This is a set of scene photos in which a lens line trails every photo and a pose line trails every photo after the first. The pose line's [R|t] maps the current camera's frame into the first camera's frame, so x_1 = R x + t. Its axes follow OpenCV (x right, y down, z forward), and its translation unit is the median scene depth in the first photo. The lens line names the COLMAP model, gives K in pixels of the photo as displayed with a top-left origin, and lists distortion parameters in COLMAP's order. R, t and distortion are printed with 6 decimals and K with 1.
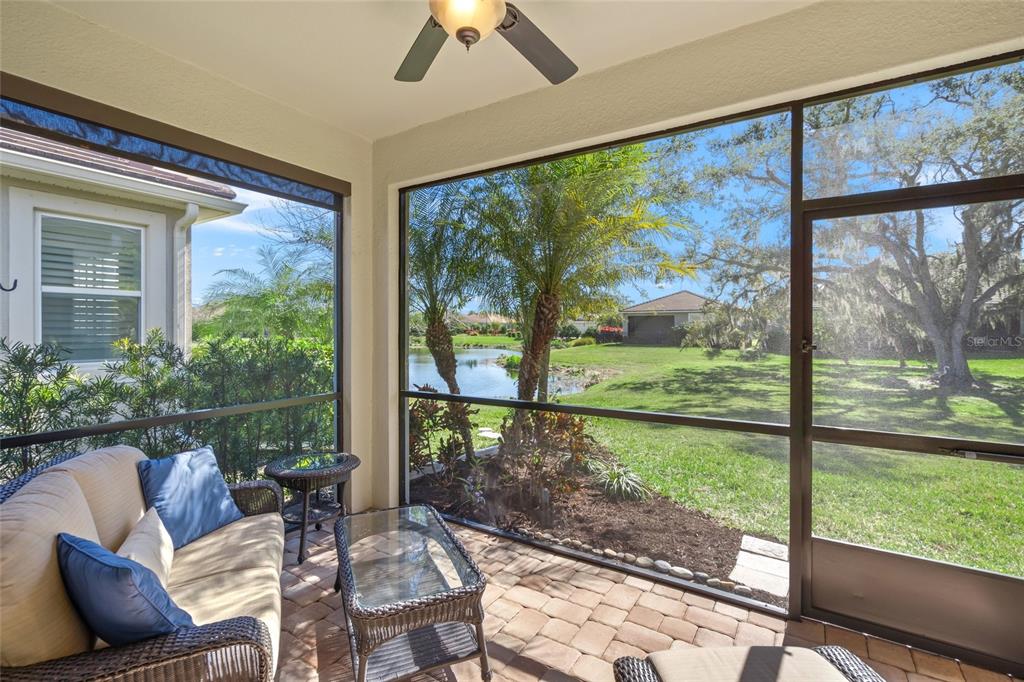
lens RADIAL K [[463.8, 0, 511.5], [0, 463.8, 330.0], [0, 0, 1]] dist [-0.000658, 0.000045]
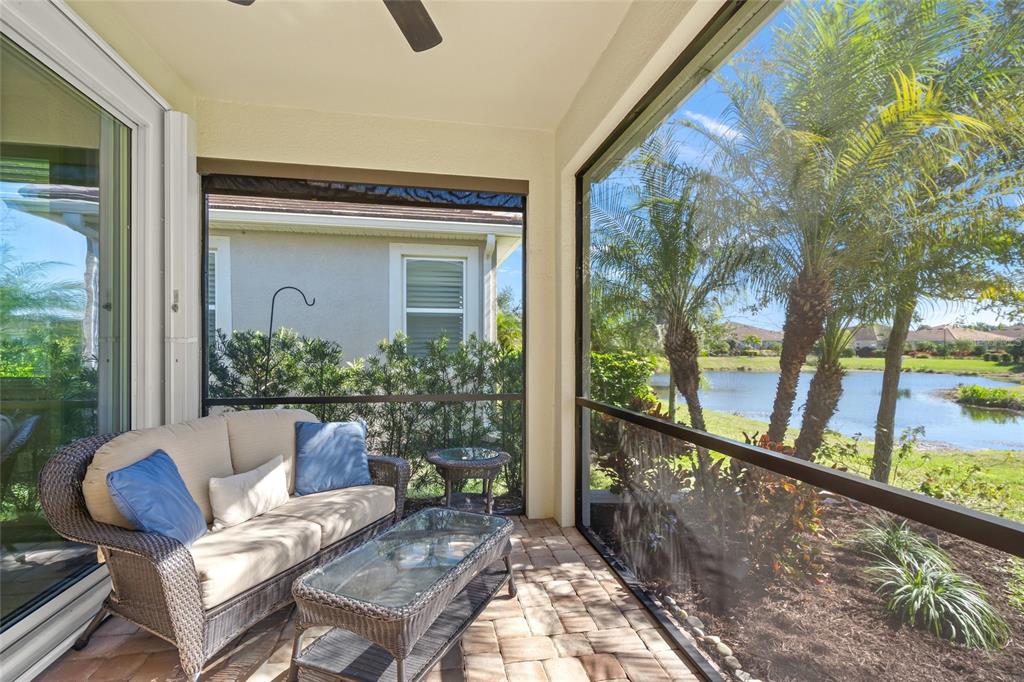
lens RADIAL K [[467.8, 0, 515.5], [0, 467.8, 352.3], [0, 0, 1]] dist [0.000382, 0.000330]
pose [[0.689253, 0.007425, -0.724482, 0.242805], [-0.004516, 0.999972, 0.005952, 0.027922], [0.724506, -0.000831, 0.689268, 0.205961]]
